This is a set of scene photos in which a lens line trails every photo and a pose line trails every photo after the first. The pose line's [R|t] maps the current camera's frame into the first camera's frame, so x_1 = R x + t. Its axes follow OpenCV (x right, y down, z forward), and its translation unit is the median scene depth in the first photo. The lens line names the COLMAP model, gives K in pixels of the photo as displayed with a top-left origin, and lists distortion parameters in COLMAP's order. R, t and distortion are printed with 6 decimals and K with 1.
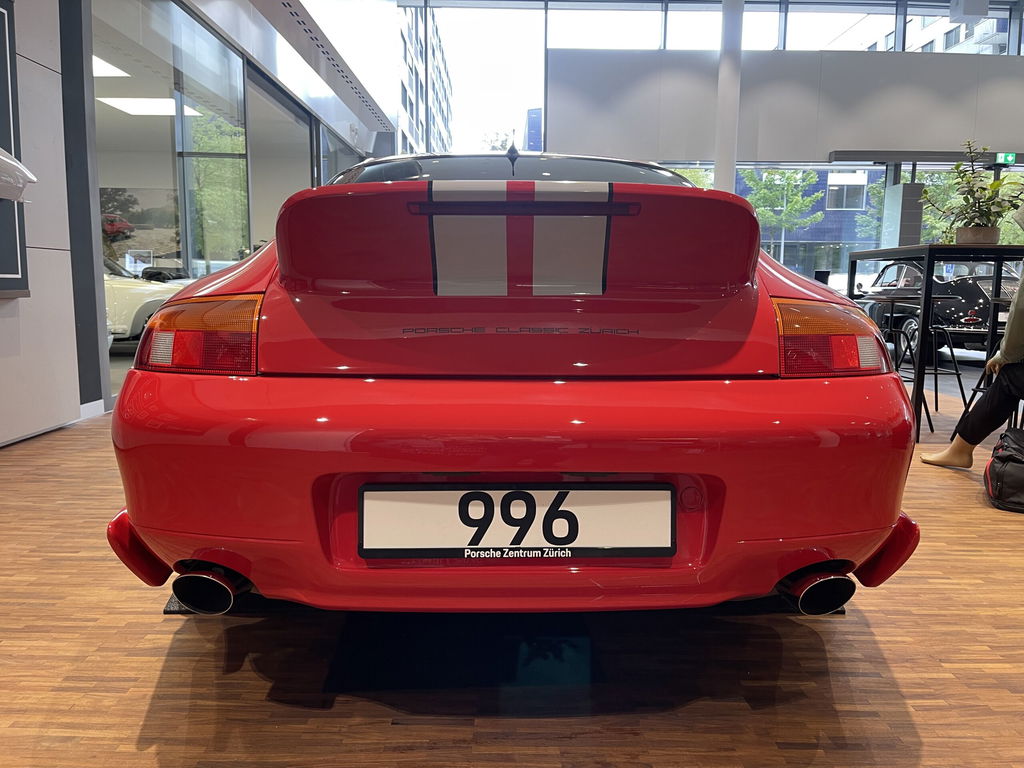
lens RADIAL K [[783.7, 0, 511.2], [0, 783.7, 383.1], [0, 0, 1]] dist [0.026875, -0.026241]
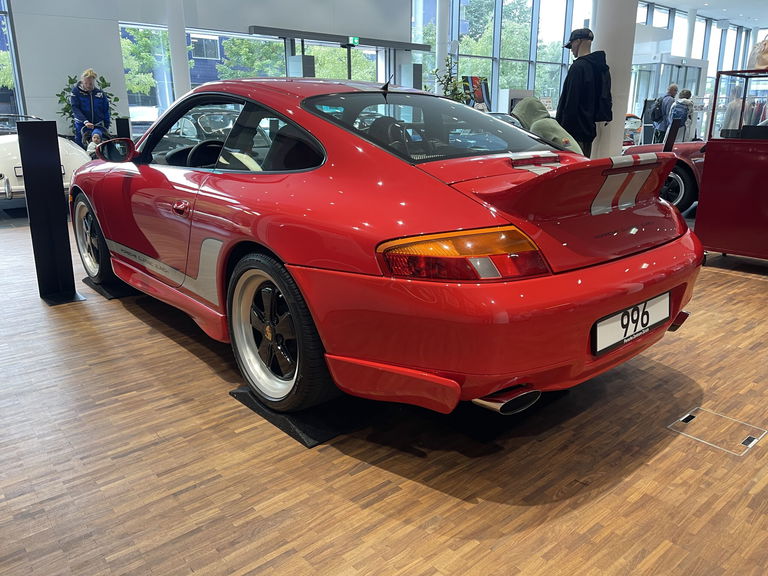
lens RADIAL K [[587.8, 0, 388.4], [0, 587.8, 288.7], [0, 0, 1]] dist [0.026875, -0.026241]
pose [[0.763593, -0.192701, 0.616273, -0.934398], [0.090545, 0.976954, 0.193292, -0.175685], [-0.639318, -0.091796, 0.763443, 0.141700]]
